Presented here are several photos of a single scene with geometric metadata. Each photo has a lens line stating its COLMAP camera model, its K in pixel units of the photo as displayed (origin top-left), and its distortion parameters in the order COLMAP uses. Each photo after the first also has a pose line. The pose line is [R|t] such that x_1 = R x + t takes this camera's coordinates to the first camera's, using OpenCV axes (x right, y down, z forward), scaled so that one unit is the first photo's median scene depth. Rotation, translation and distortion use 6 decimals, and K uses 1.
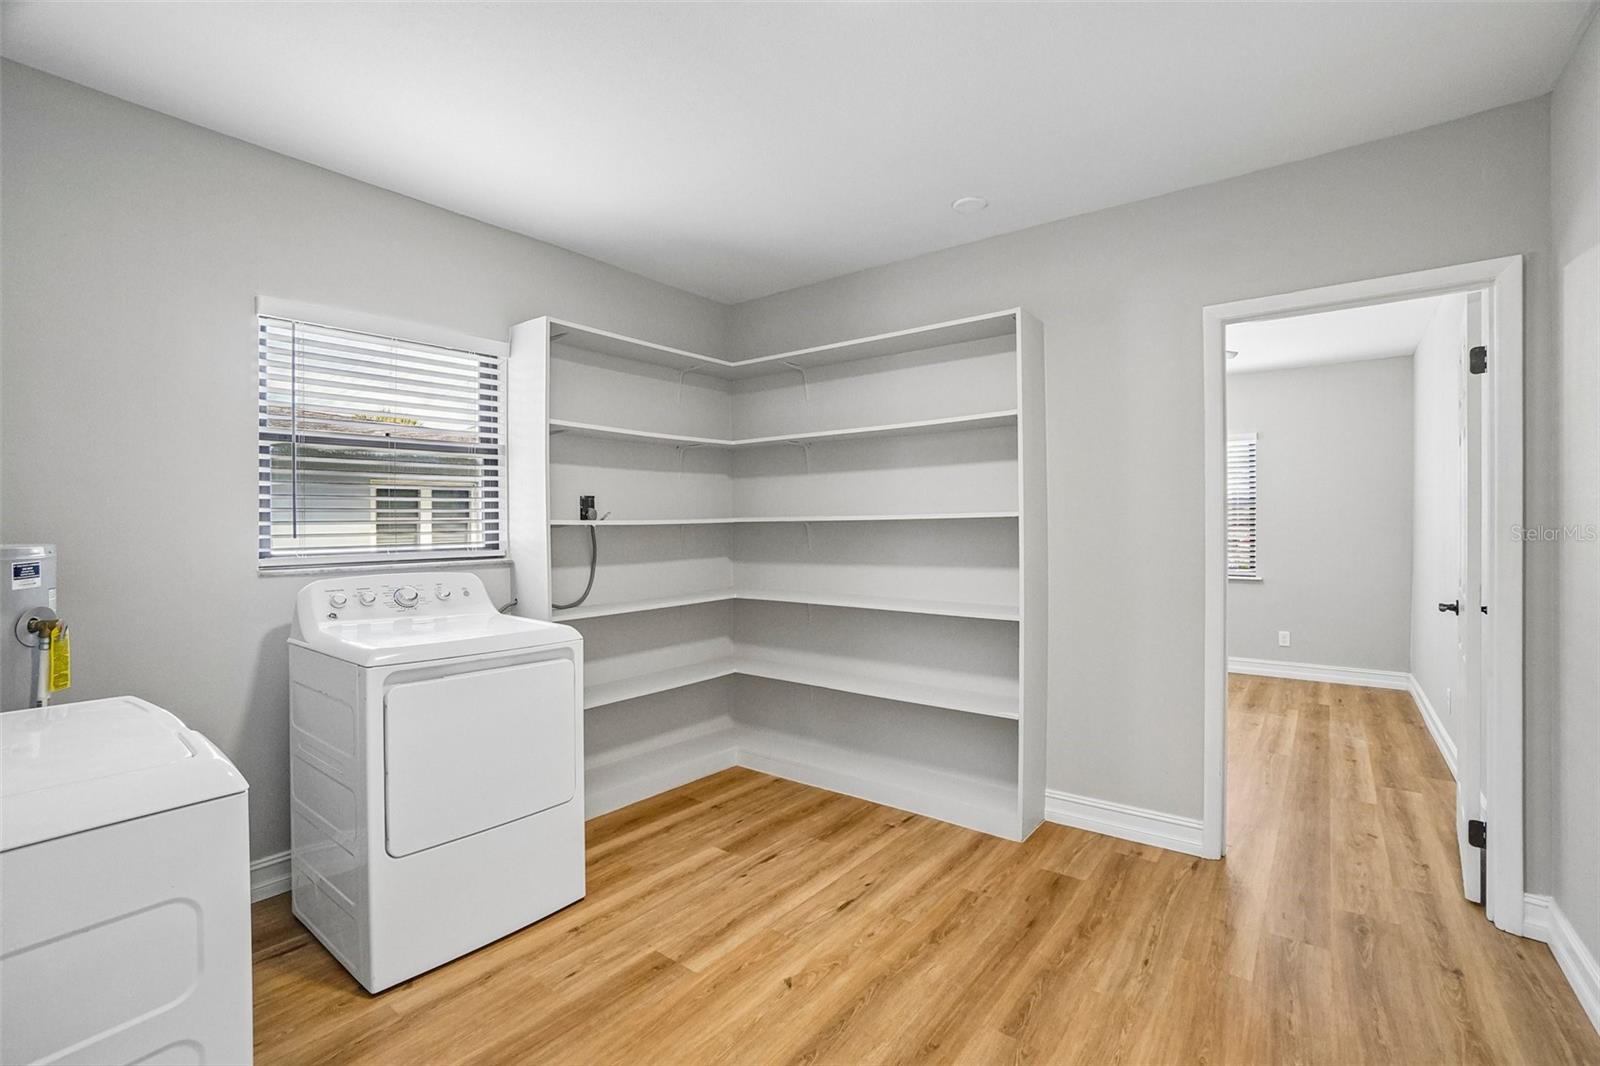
lens RADIAL K [[708.1, 0, 797.6], [0, 708.1, 527.1], [0, 0, 1]] dist [-0.065573, 0.023806]
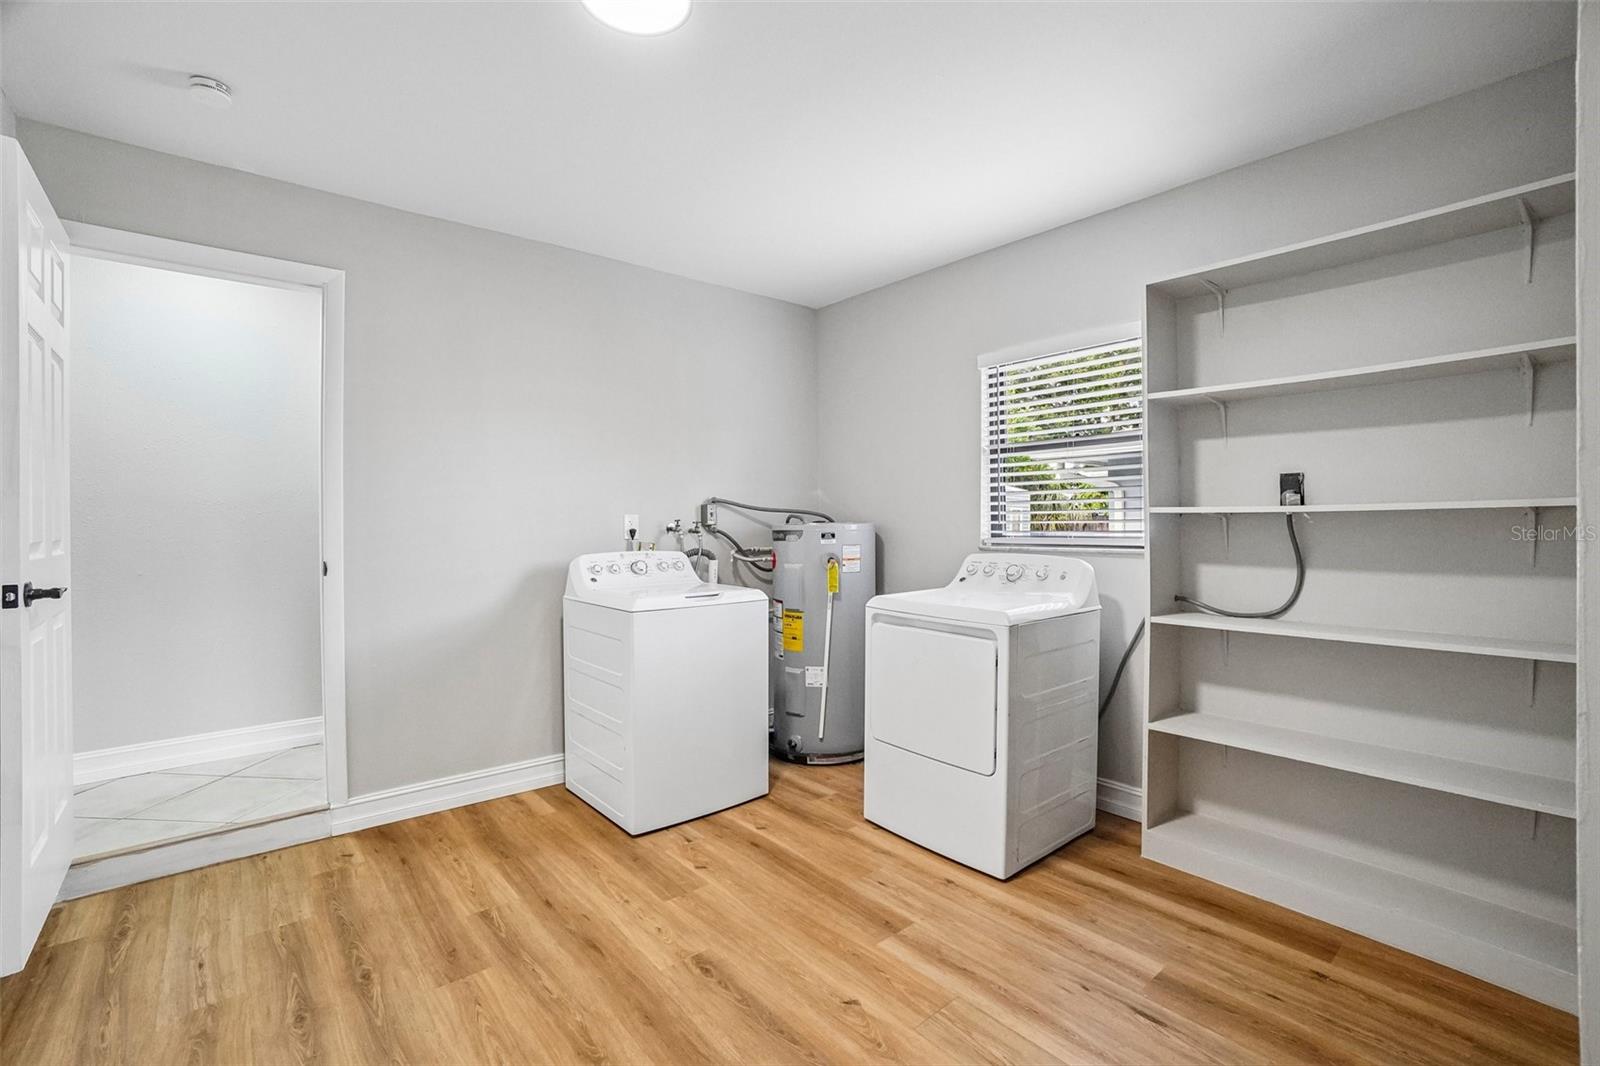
lens RADIAL K [[708.1, 0, 797.6], [0, 708.1, 527.1], [0, 0, 1]] dist [-0.065573, 0.023806]
pose [[-0.212723, 0.015912, -0.976983, 0.773135], [0.001767, 0.999872, 0.015900, 0.000197], [0.977111, 0.001656, -0.212724, 0.961884]]
